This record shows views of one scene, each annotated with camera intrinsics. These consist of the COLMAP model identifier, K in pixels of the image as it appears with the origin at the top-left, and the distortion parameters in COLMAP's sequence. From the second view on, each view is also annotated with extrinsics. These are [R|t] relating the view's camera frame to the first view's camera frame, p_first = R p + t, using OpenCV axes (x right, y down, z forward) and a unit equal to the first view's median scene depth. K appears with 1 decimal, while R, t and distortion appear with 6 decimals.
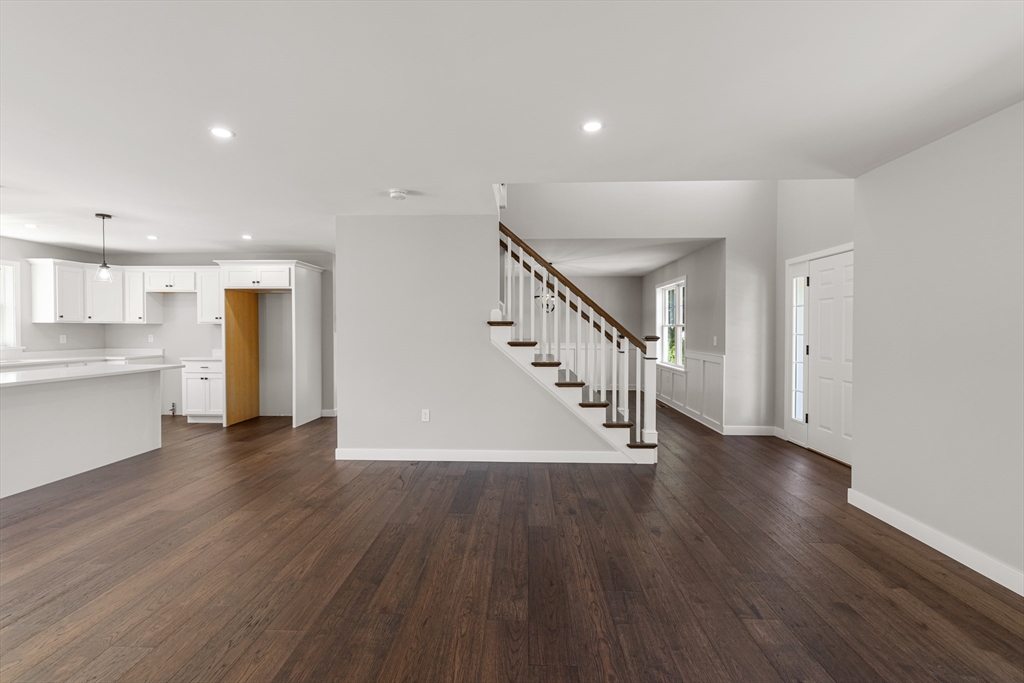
lens RADIAL K [[438.2, 0, 507.2], [0, 438.2, 336.3], [0, 0, 1]] dist [0.002020, 0.000534]
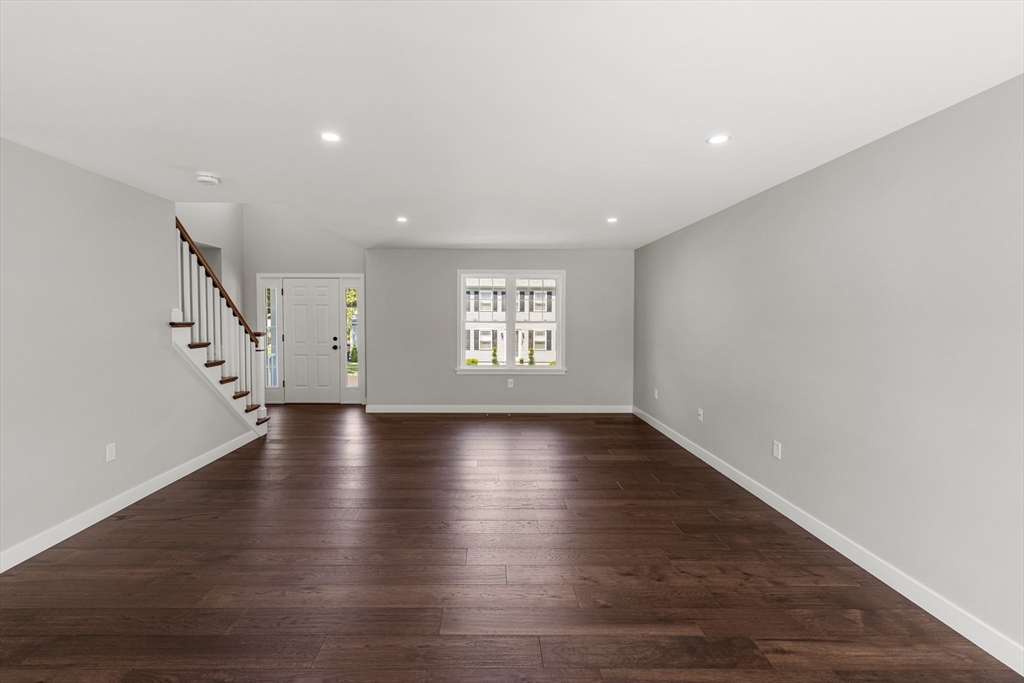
lens RADIAL K [[452.1, 0, 489.0], [0, 452.1, 337.4], [0, 0, 1]] dist [-0.000227, 0.000010]
pose [[-0.047627, -0.046414, 0.997786, -0.713517], [0.010555, 0.998841, 0.046967, -0.028940], [-0.998809, 0.012769, -0.047081, 0.302073]]
